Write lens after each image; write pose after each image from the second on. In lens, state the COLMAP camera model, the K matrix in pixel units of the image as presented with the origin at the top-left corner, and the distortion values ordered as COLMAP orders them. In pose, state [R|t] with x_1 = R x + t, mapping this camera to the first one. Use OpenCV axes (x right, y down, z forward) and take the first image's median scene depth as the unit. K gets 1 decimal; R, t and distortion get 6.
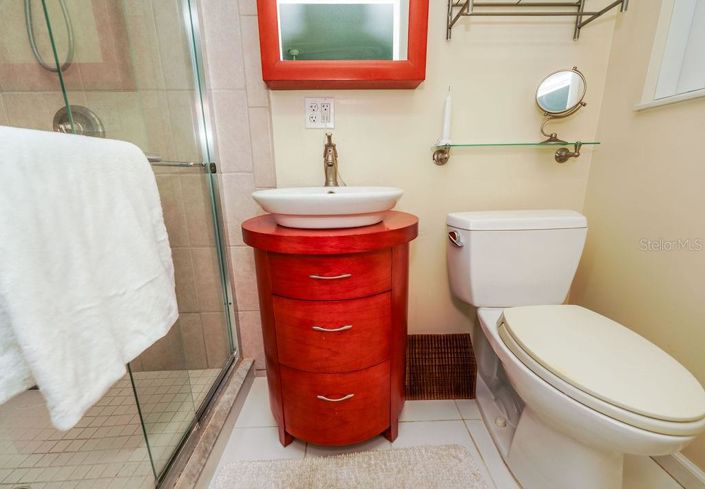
lens RADIAL K [[293.2, 0, 350.8], [0, 293.2, 248.7], [0, 0, 1]] dist [0.000336, 0.000135]
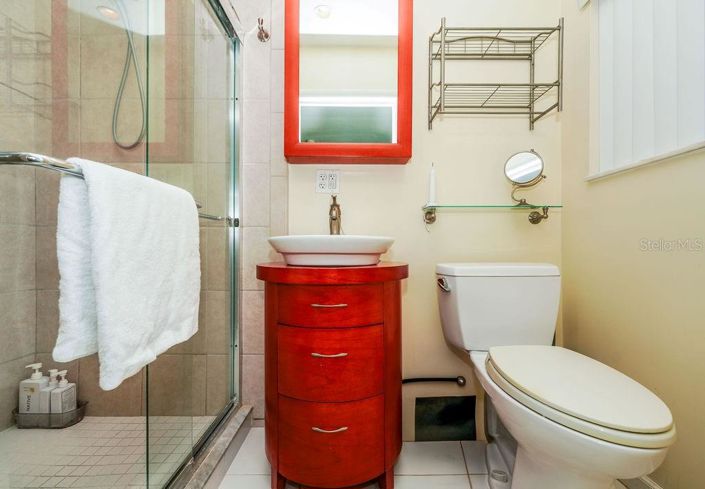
lens RADIAL K [[293.2, 0, 350.8], [0, 293.2, 248.7], [0, 0, 1]] dist [0.000336, 0.000135]
pose [[0.999426, 0.018234, -0.028562, 0.032998], [-0.024680, 0.969261, -0.244794, 0.118573], [0.023221, 0.245359, 0.969154, -0.128153]]
